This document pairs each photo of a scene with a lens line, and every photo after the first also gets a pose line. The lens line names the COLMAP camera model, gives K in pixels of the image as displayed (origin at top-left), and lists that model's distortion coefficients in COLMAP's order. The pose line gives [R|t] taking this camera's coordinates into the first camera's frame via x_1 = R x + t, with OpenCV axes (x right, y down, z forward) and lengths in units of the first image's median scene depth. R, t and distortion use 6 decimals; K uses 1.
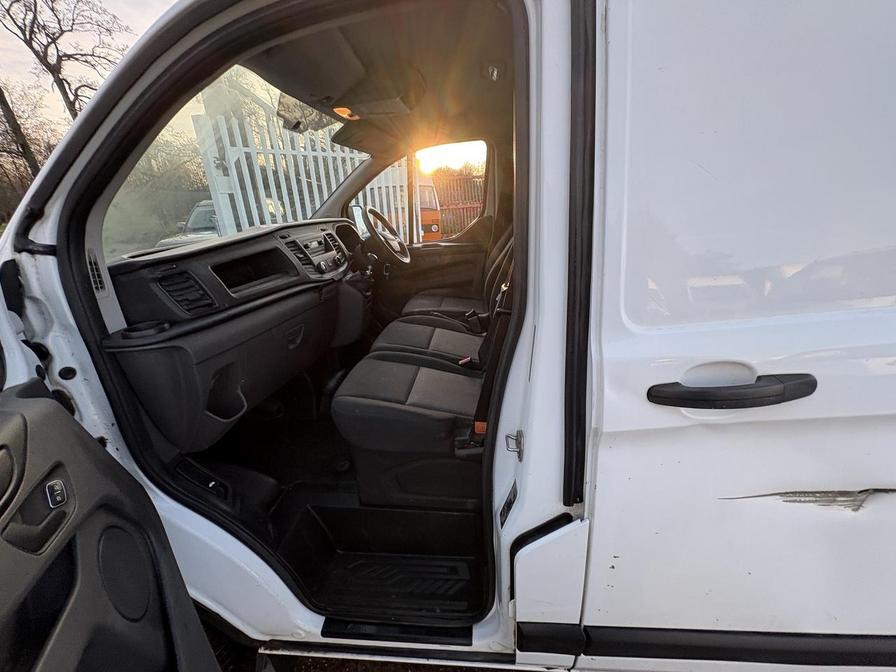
lens RADIAL K [[355.4, 0, 446.4], [0, 355.4, 338.1], [0, 0, 1]] dist [0.001674, -0.000600]
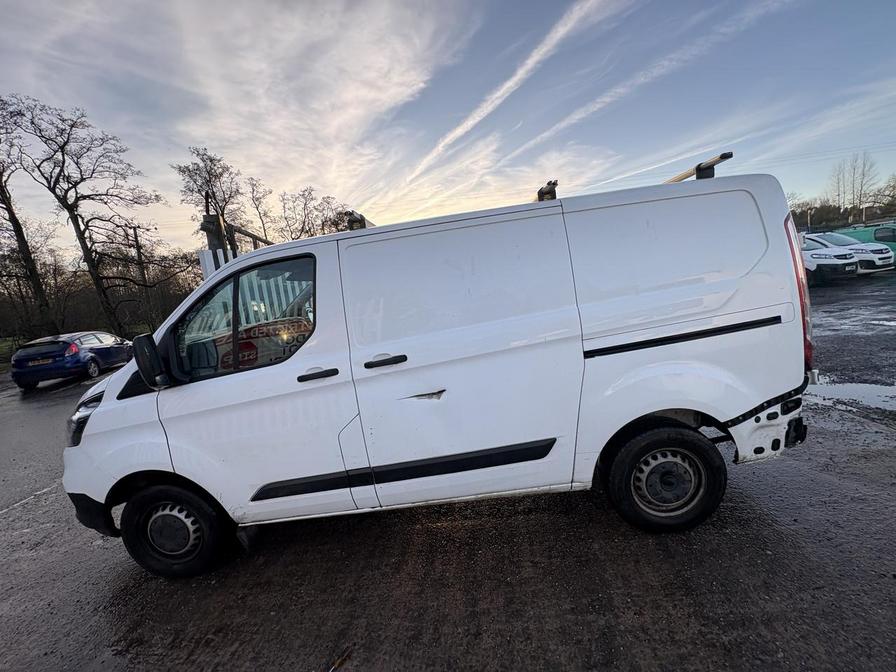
lens RADIAL K [[355.4, 0, 445.7], [0, 355.4, 331.4], [0, 0, 1]] dist [0.001674, -0.000600]
pose [[0.995712, -0.078674, 0.048652, 0.383399], [0.087910, 0.968479, -0.233066, 0.222813], [-0.028782, 0.236344, 0.971243, -0.762350]]
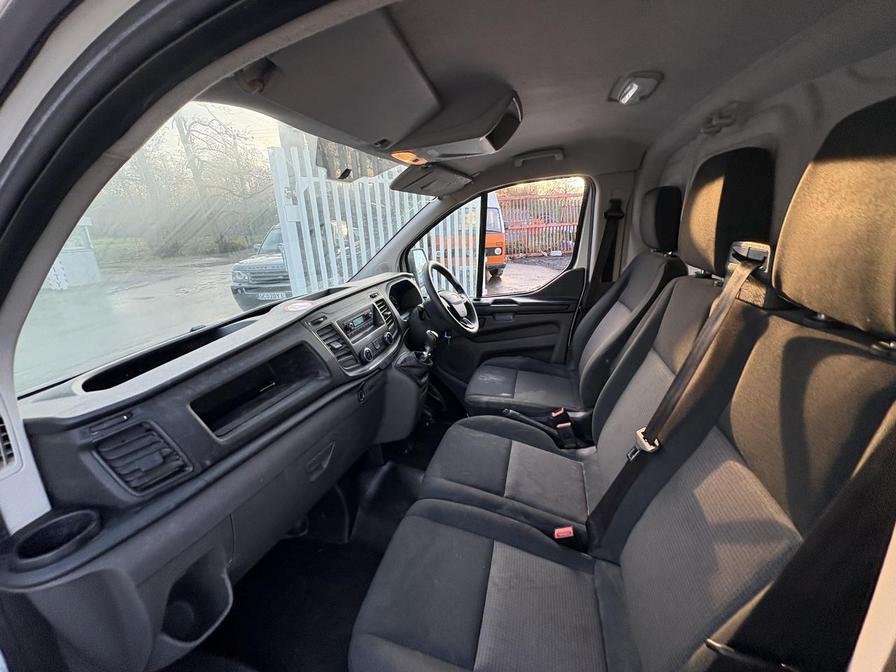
lens RADIAL K [[355.4, 0, 444.9], [0, 355.4, 334.3], [0, 0, 1]] dist [0.001674, -0.000600]
pose [[0.986031, 0.050601, -0.158687, -0.060481], [-0.058162, 0.997365, -0.043369, -0.200036], [0.156075, 0.051993, 0.986376, 0.254860]]
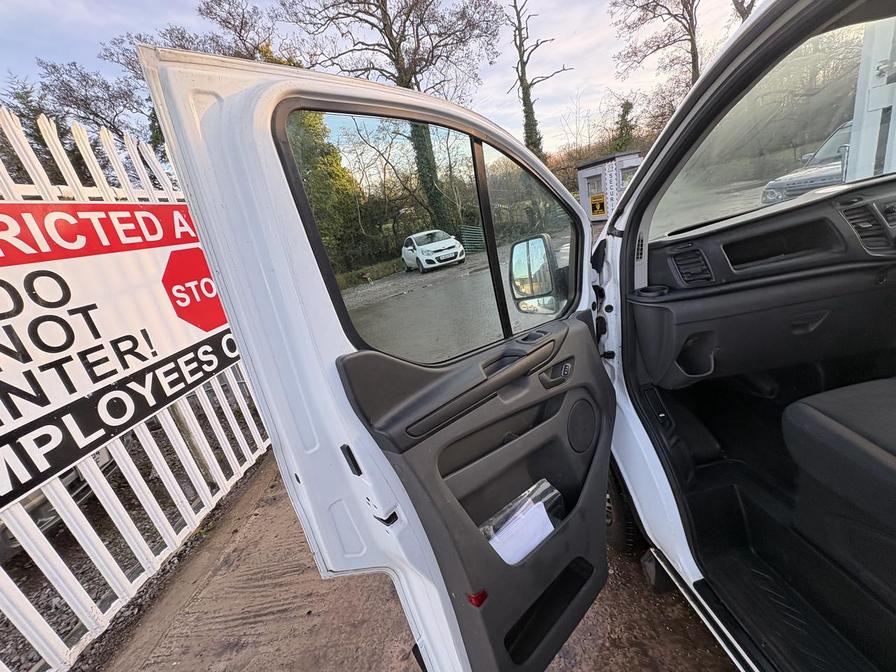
lens RADIAL K [[355.4, 0, 449.0], [0, 355.4, 335.9], [0, 0, 1]] dist [0.001674, -0.000600]
pose [[0.183664, 0.308919, -0.933186, 0.196740], [-0.152168, 0.946827, 0.283486, -0.070066], [0.971140, 0.089935, 0.220905, -0.041556]]
